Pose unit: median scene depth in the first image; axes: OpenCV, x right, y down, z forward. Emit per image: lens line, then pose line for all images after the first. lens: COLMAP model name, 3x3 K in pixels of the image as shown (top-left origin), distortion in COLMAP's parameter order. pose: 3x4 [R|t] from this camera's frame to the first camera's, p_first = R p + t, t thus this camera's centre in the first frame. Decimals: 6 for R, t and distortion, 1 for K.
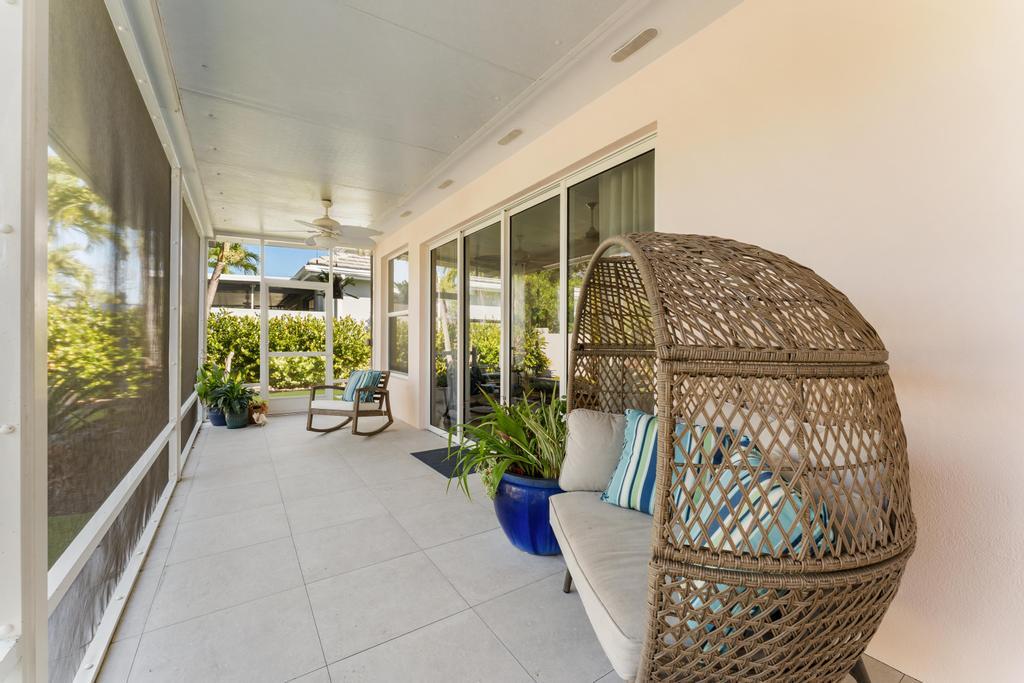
lens RADIAL K [[417.4, 0, 515.7], [0, 417.4, 342.2], [0, 0, 1]] dist [0.000195, -0.000210]
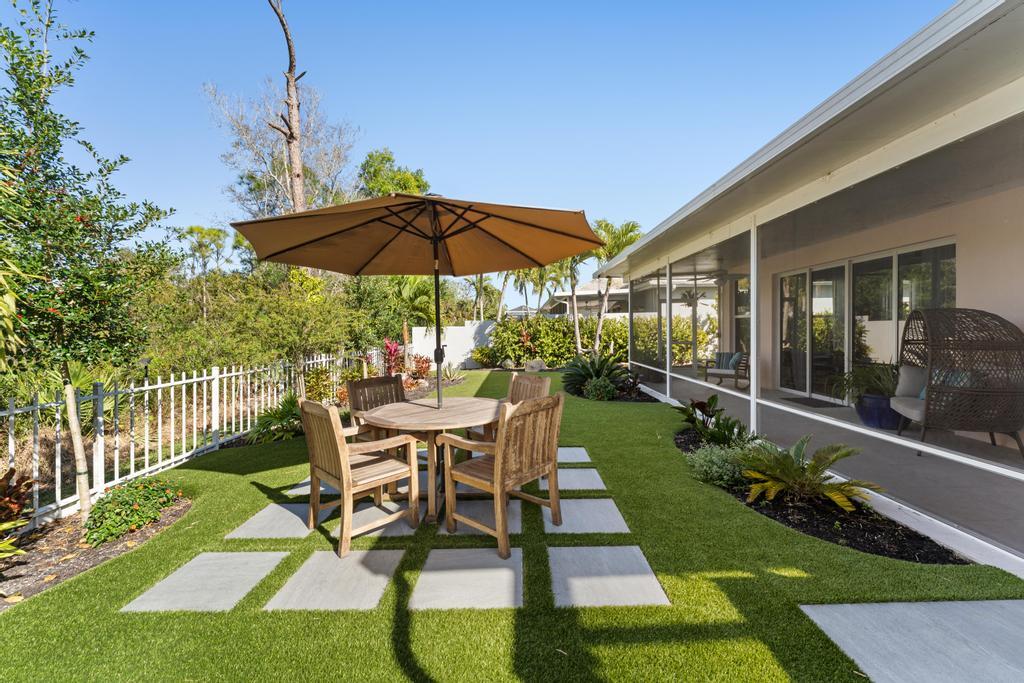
lens RADIAL K [[421.2, 0, 512.0], [0, 421.2, 341.5], [0, 0, 1]] dist [0.014751, -0.000037]
pose [[0.819307, -0.004985, -0.573334, -0.202527], [0.019537, 0.999624, 0.019227, -0.047435], [0.573022, -0.026954, 0.819096, -1.584248]]
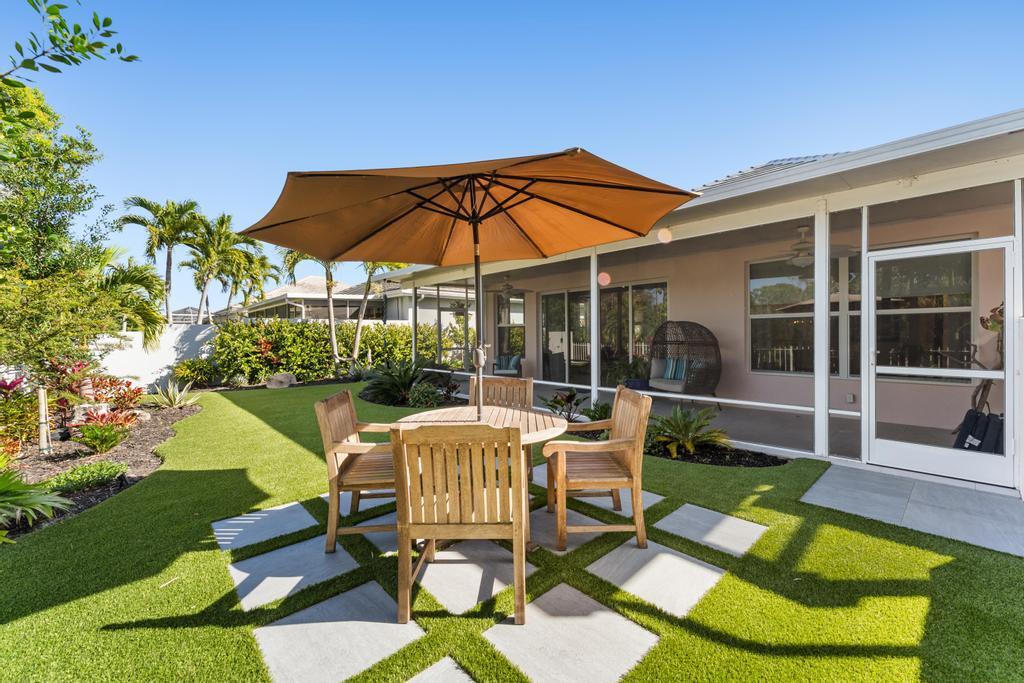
lens RADIAL K [[417.4, 0, 515.7], [0, 417.4, 342.2], [0, 0, 1]] dist [0.000195, -0.000210]
pose [[0.988052, -0.023041, 0.152388, -1.122472], [0.020720, 0.999644, 0.016804, -0.054329], [-0.152721, -0.013446, 0.988178, -1.740641]]
